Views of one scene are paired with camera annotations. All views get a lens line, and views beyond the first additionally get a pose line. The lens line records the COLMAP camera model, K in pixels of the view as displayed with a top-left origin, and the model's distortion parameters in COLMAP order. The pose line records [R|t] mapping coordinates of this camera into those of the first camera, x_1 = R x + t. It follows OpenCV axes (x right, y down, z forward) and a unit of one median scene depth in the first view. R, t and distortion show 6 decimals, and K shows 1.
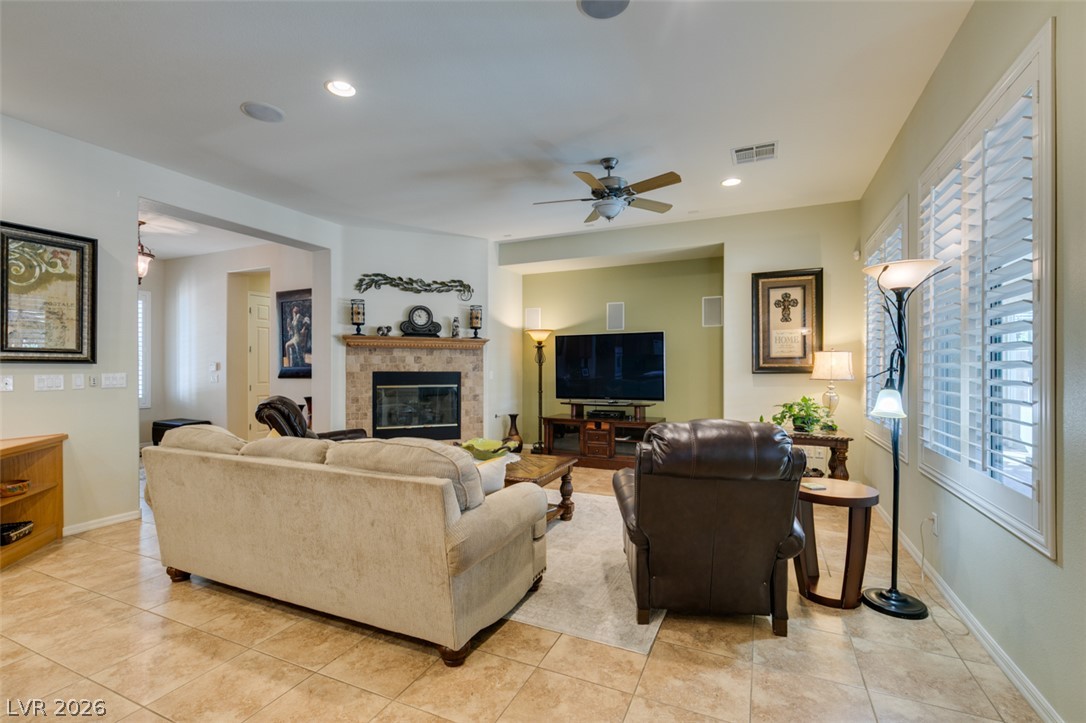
lens RADIAL K [[484.5, 0, 542.7], [0, 484.5, 367.5], [0, 0, 1]] dist [0.007360, -0.002019]
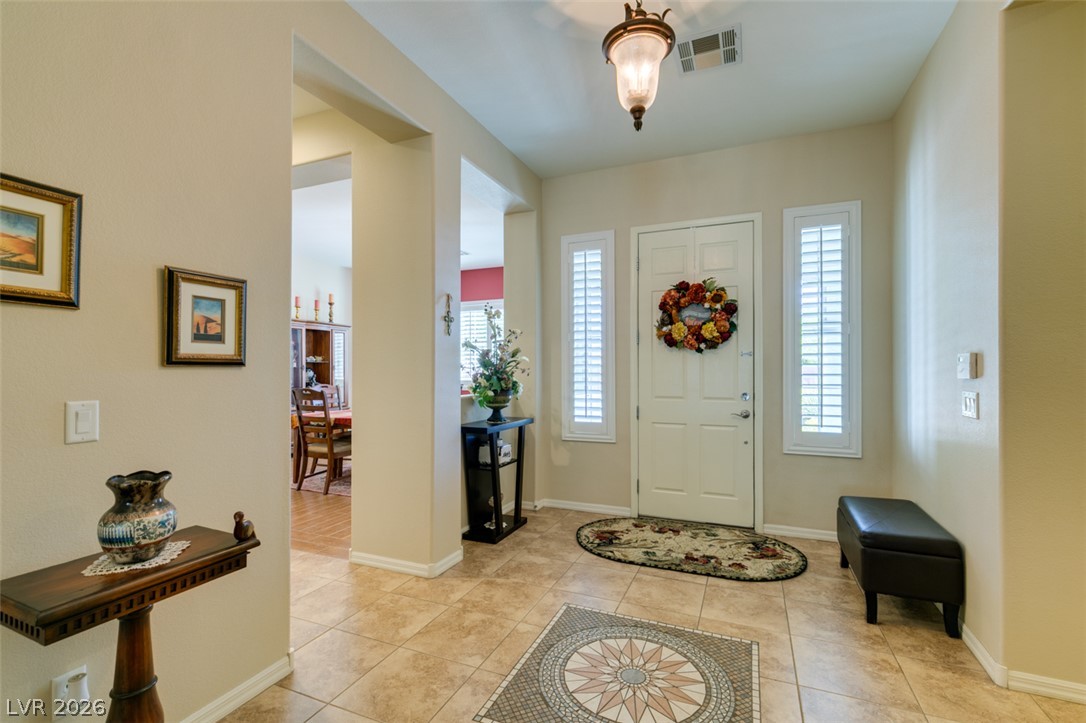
lens RADIAL K [[484.5, 0, 542.7], [0, 484.5, 367.5], [0, 0, 1]] dist [0.007360, -0.002019]
pose [[0.023485, -0.003539, -0.999718, -0.462188], [0.000172, 0.999994, -0.003536, 0.000518], [0.999724, -0.000089, 0.023485, 0.878717]]
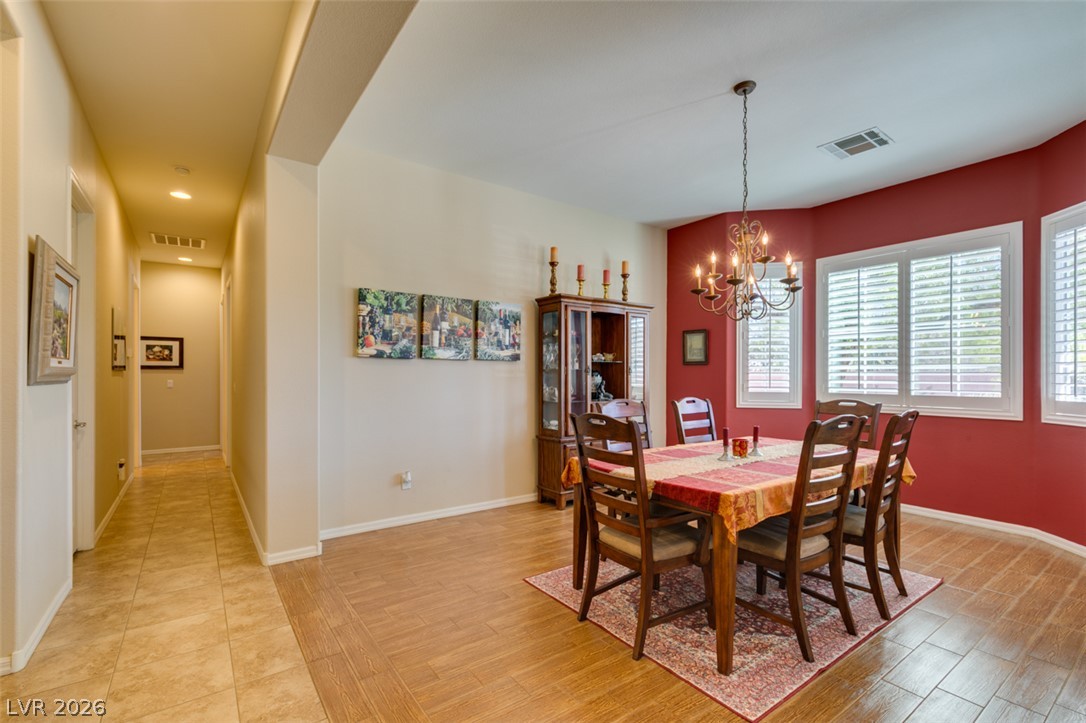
lens RADIAL K [[484.5, 0, 542.7], [0, 484.5, 367.5], [0, 0, 1]] dist [0.007360, -0.002019]
pose [[-0.499010, -0.010488, -0.866533, -0.933851], [-0.001731, 0.999937, -0.011106, 0.000954], [0.866595, -0.004042, -0.498996, 0.654388]]
